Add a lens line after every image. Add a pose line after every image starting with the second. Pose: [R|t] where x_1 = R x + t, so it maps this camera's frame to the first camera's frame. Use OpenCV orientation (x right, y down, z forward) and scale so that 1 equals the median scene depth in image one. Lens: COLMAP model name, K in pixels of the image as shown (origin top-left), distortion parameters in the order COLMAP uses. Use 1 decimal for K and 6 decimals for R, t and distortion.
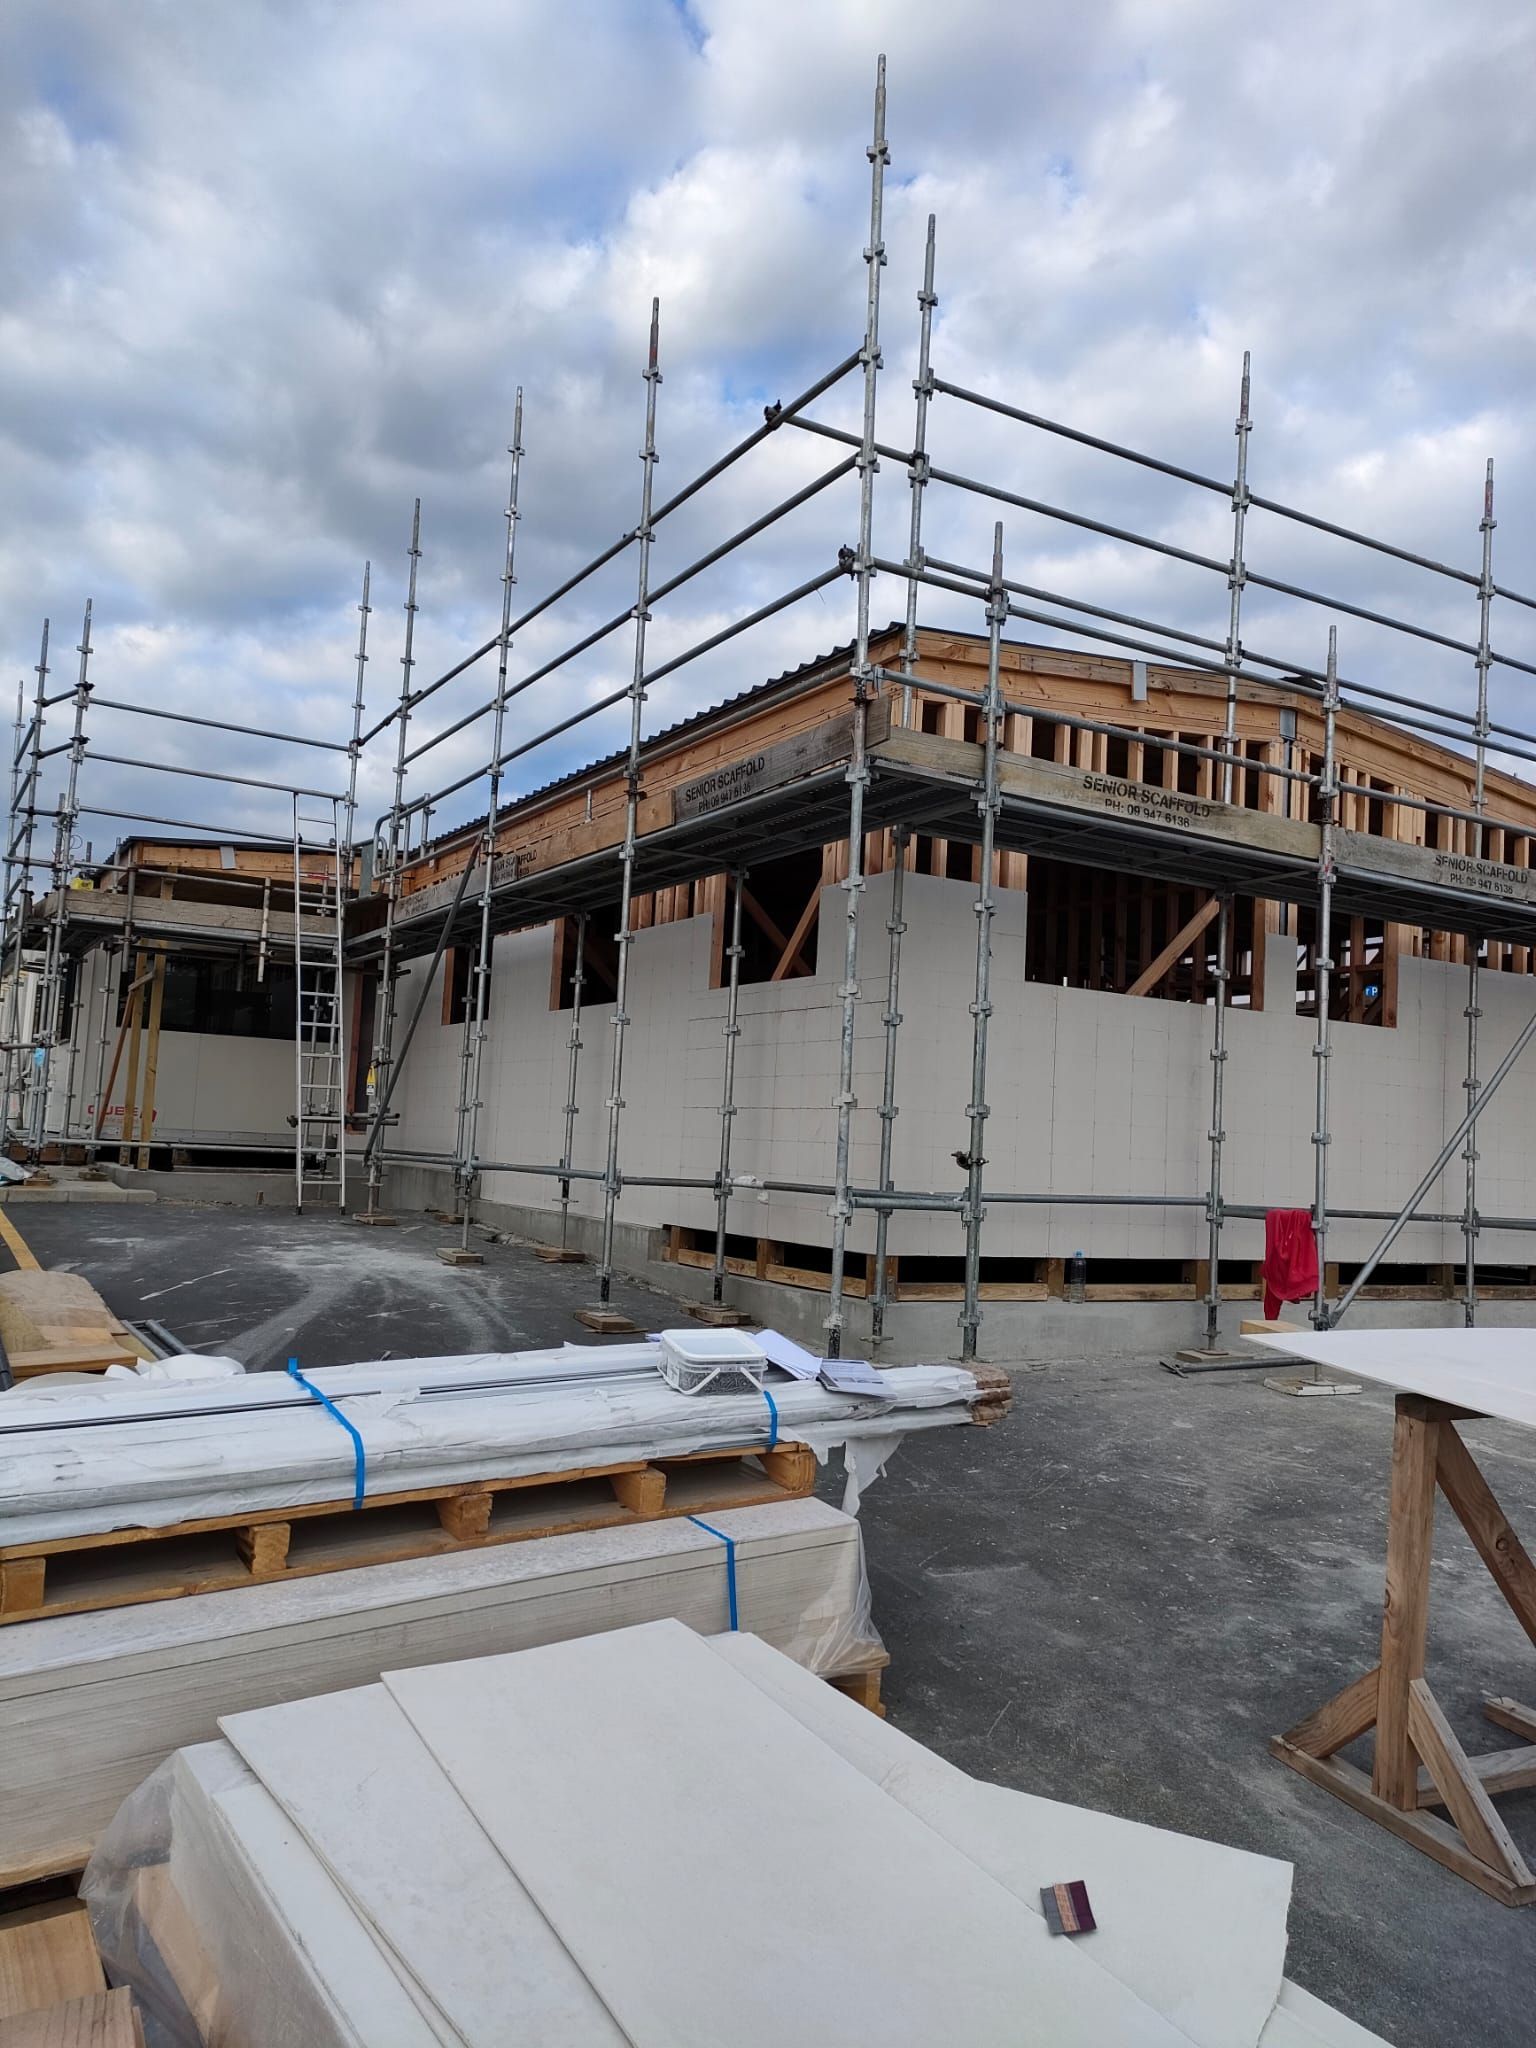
lens RADIAL K [[1442.8, 0, 768.0], [0, 1442.8, 1024.0], [0, 0, 1]] dist [0.028304, -0.052536]
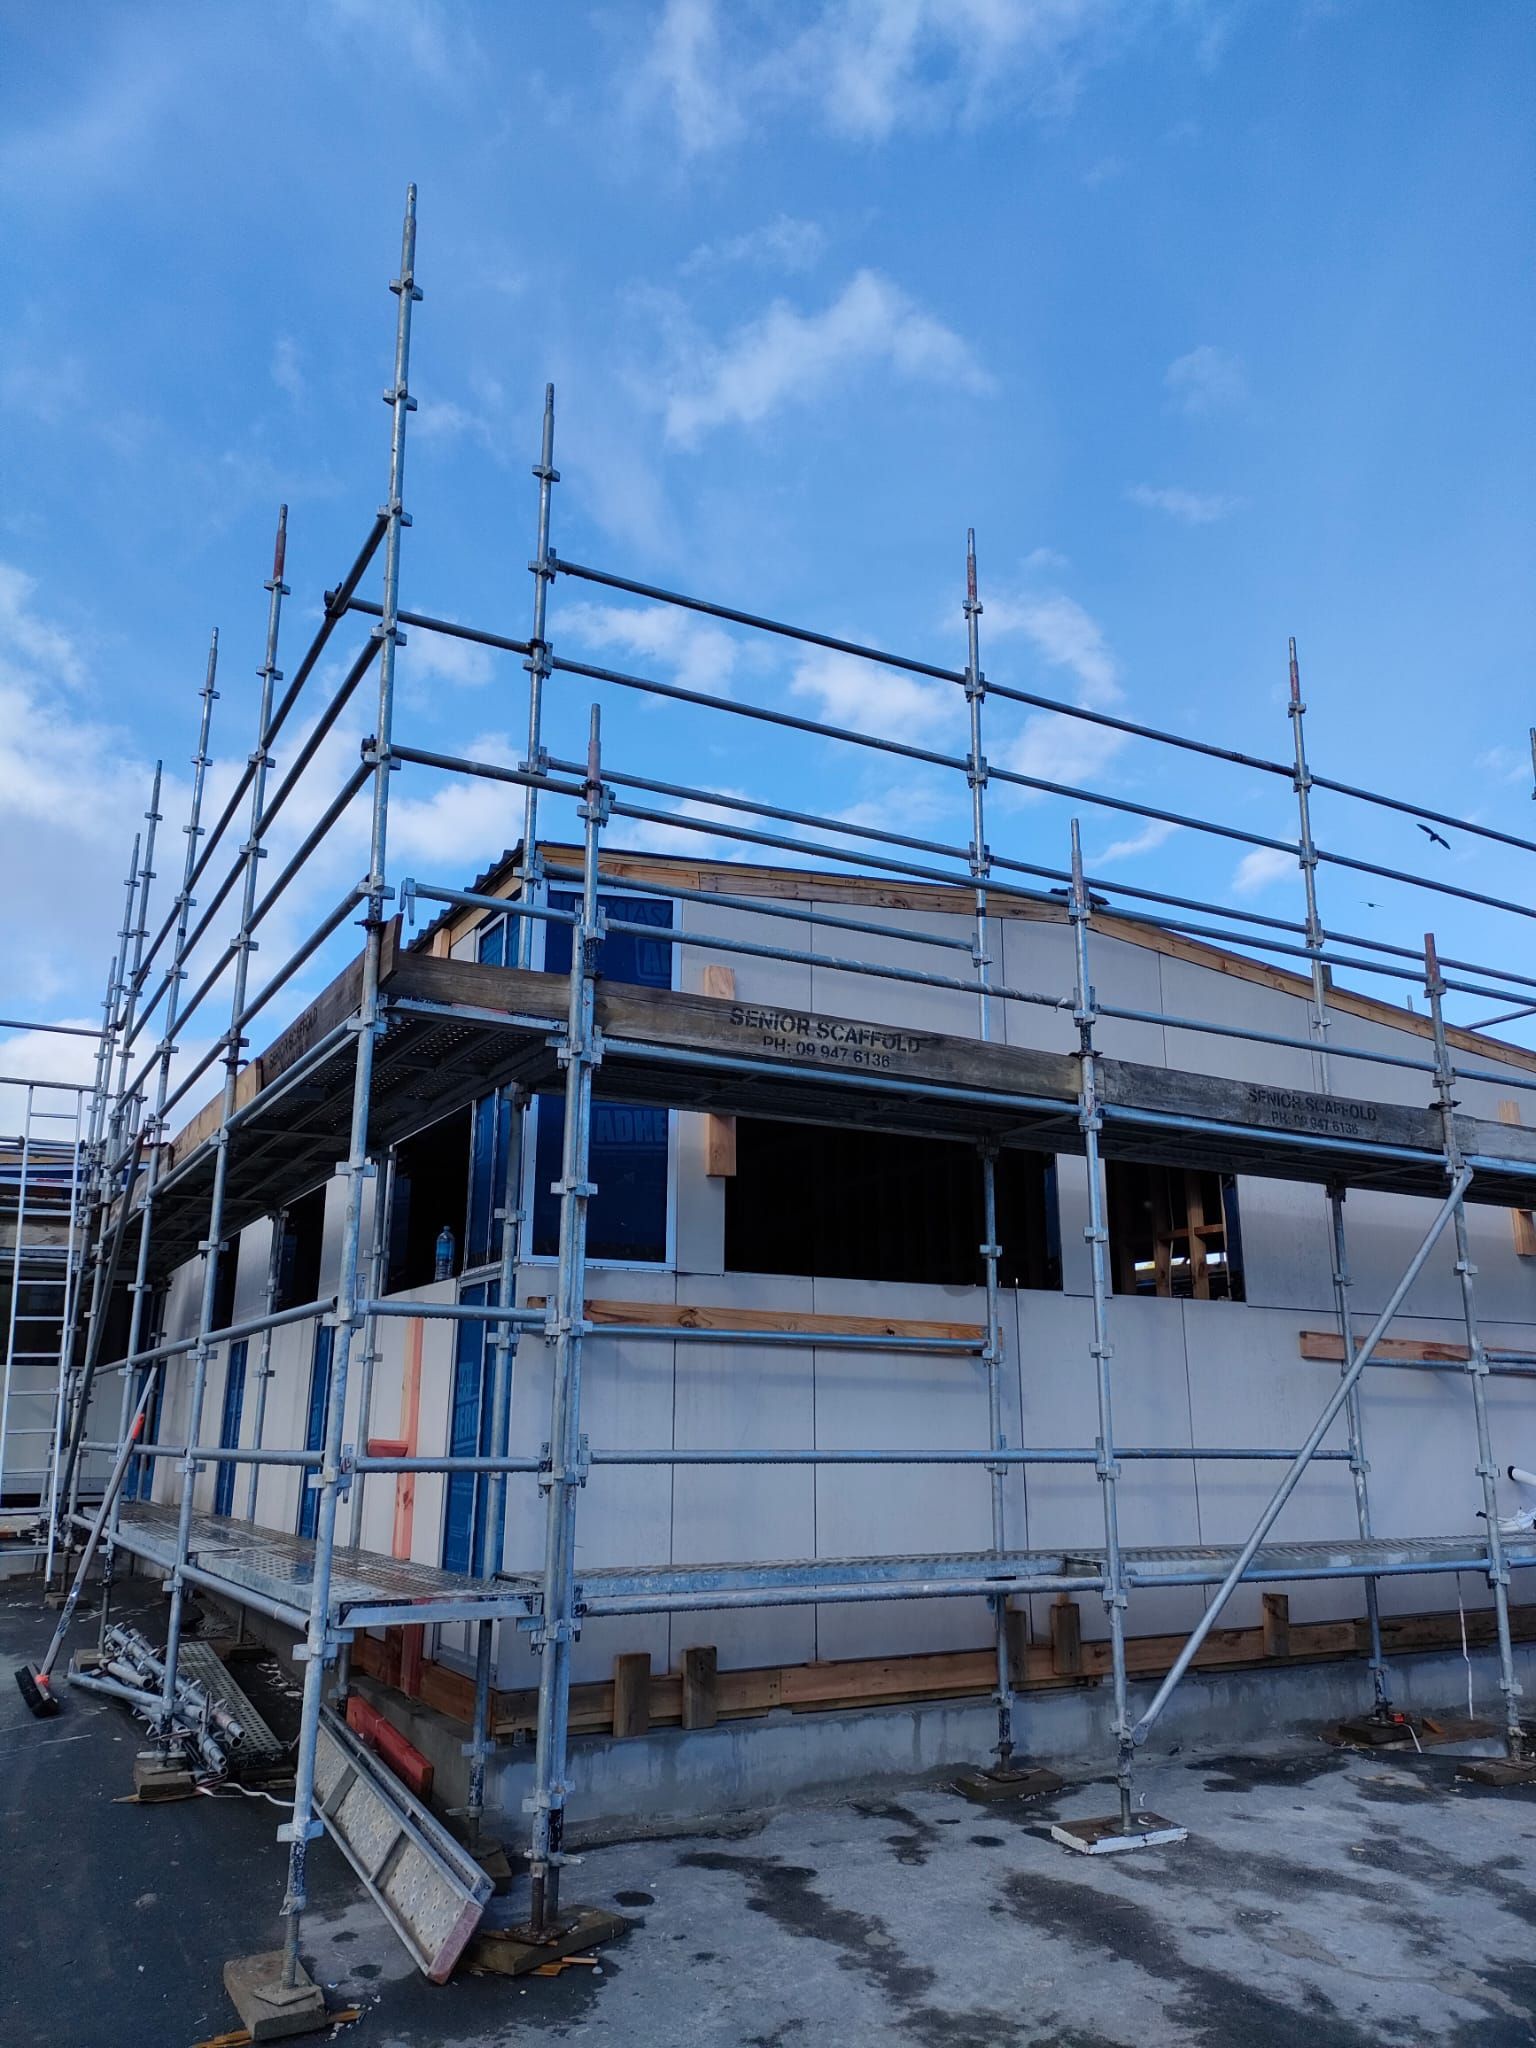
lens RADIAL K [[1442.8, 0, 768.0], [0, 1442.8, 1024.0], [0, 0, 1]] dist [0.028304, -0.052536]
pose [[0.998613, -0.052082, -0.007674, 0.220300], [0.049774, 0.981559, -0.184566, -0.017954], [0.017145, 0.183928, 0.982790, 0.216367]]
